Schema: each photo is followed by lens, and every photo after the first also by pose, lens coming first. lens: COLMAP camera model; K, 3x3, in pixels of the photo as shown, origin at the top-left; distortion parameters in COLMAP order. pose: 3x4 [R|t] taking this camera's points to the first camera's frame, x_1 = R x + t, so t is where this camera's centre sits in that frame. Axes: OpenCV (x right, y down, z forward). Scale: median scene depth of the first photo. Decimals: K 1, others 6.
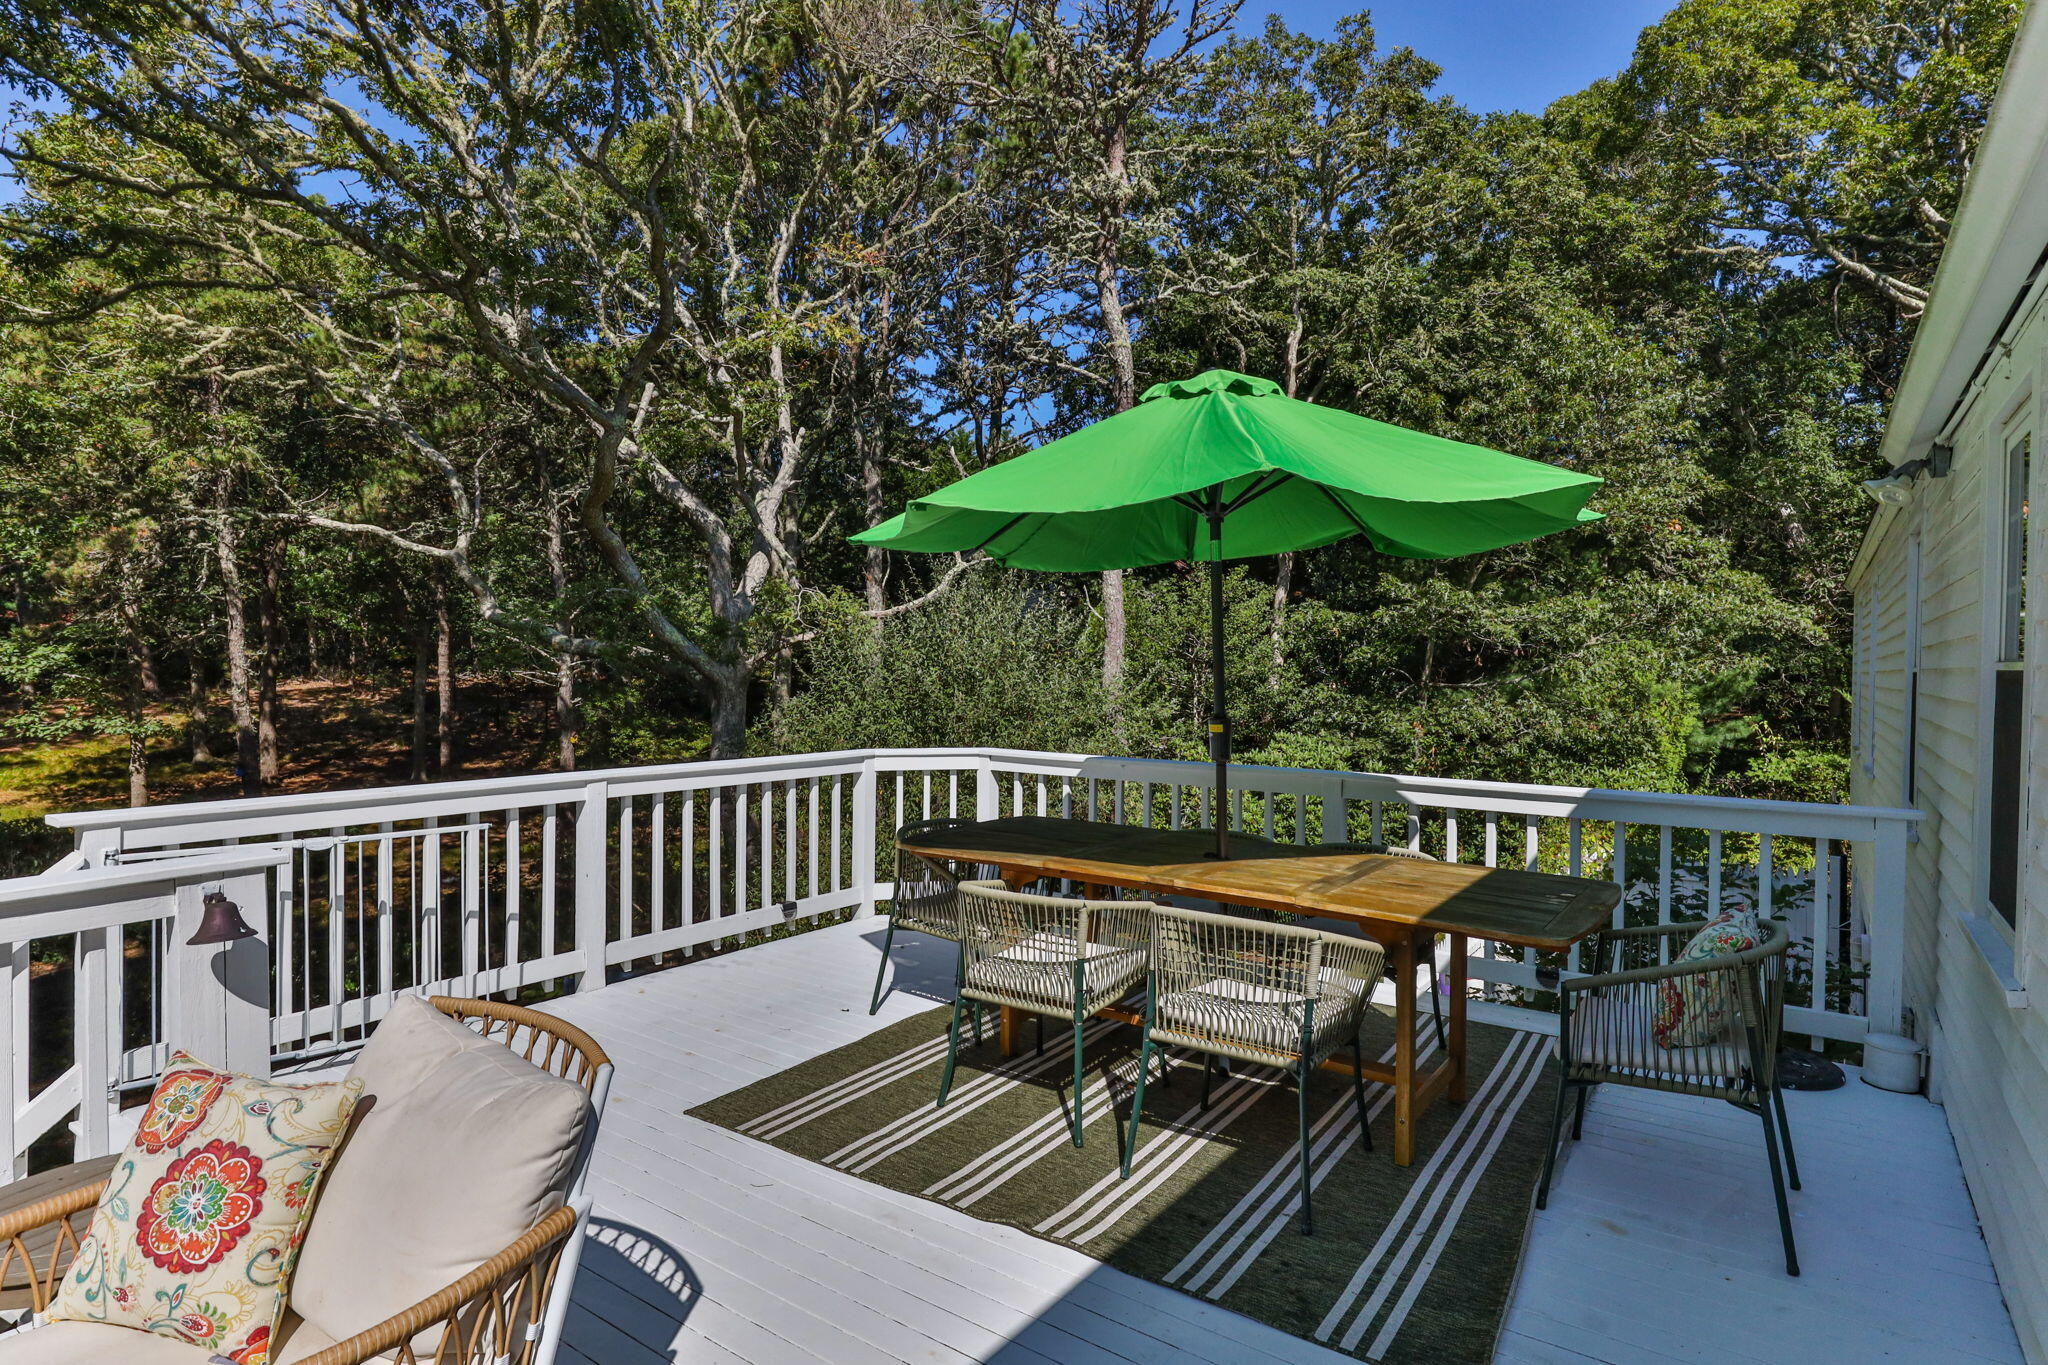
lens RADIAL K [[1018.0, 0, 1017.6], [0, 1018.0, 696.4], [0, 0, 1]] dist [0.000459, -0.000431]
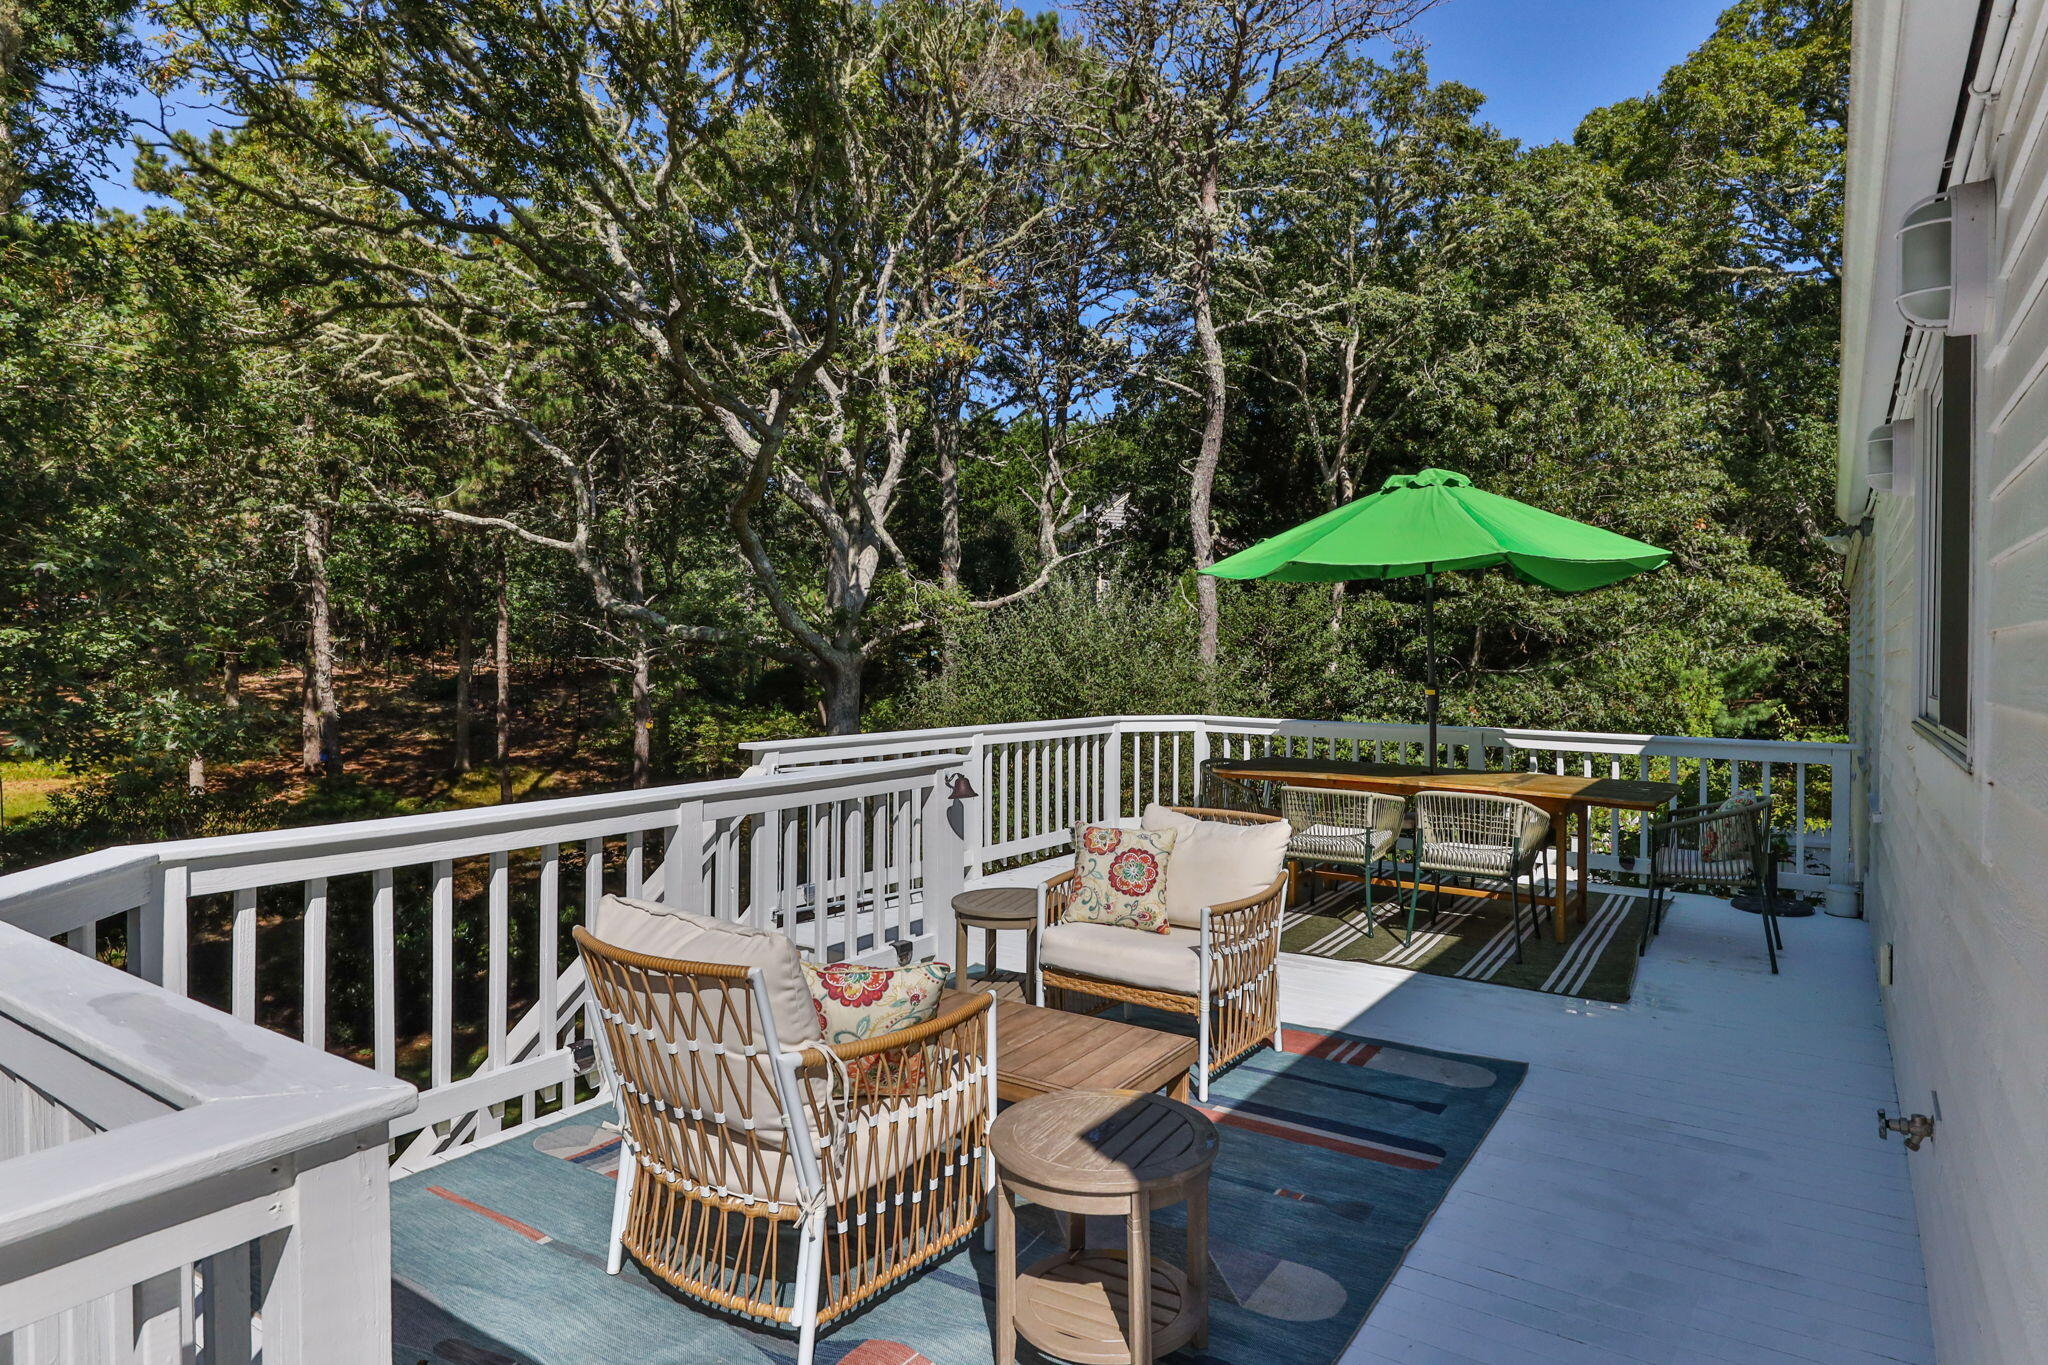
lens RADIAL K [[1151.1, 0, 1033.5], [0, 1151.1, 670.3], [0, 0, 1]] dist [-0.002544, 0.003991]
pose [[0.998761, 0.000465, 0.049767, -0.134549], [0.000294, 0.999884, -0.015253, 0.006393], [-0.049769, 0.015249, 0.998644, -0.200423]]
